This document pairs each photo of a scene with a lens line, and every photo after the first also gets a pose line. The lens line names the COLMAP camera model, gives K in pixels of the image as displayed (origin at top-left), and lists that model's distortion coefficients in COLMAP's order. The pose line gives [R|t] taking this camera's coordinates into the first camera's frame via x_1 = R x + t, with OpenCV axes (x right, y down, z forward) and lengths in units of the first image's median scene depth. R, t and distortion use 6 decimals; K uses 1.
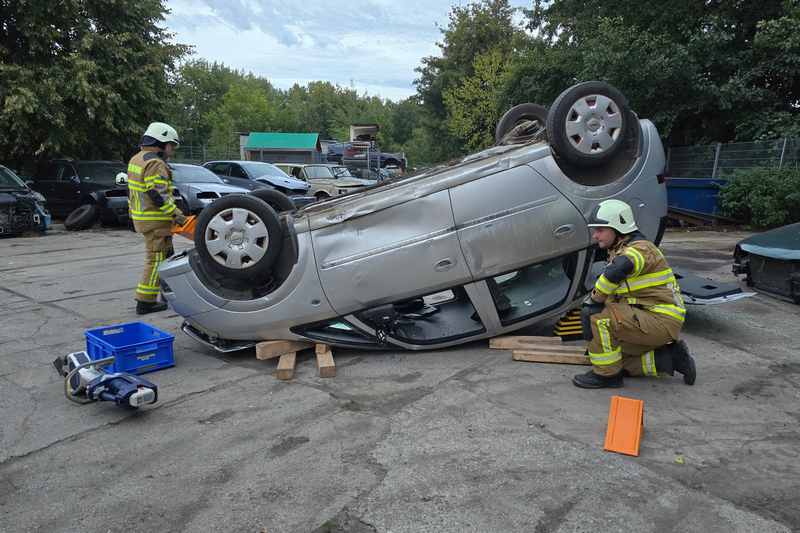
lens RADIAL K [[616.6, 0, 415.8], [0, 616.6, 262.3], [0, 0, 1]] dist [0.076956, -0.088296]
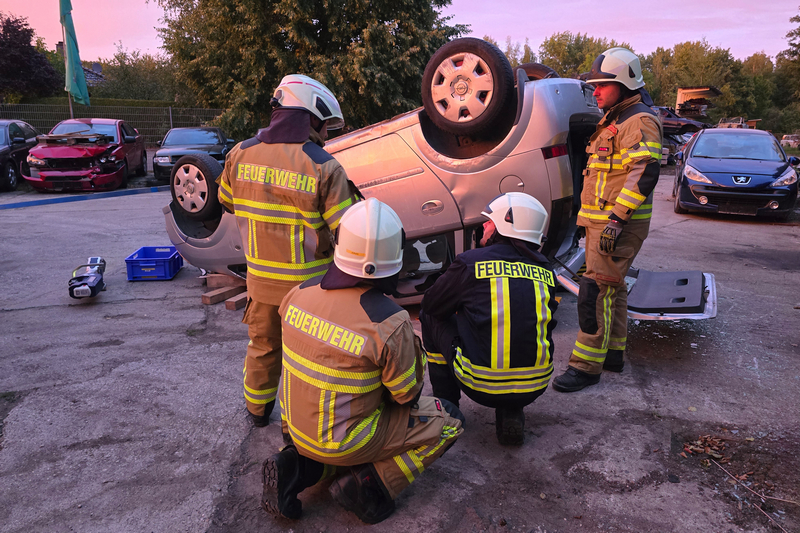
lens RADIAL K [[567.8, 0, 400.0], [0, 567.8, 266.5], [0, 0, 1]] dist [0.077930, -0.070722]
pose [[0.793806, 0.147793, -0.589939, 0.265979], [-0.103828, 0.988716, 0.107987, -0.018009], [0.599242, -0.024468, 0.800194, 0.105373]]
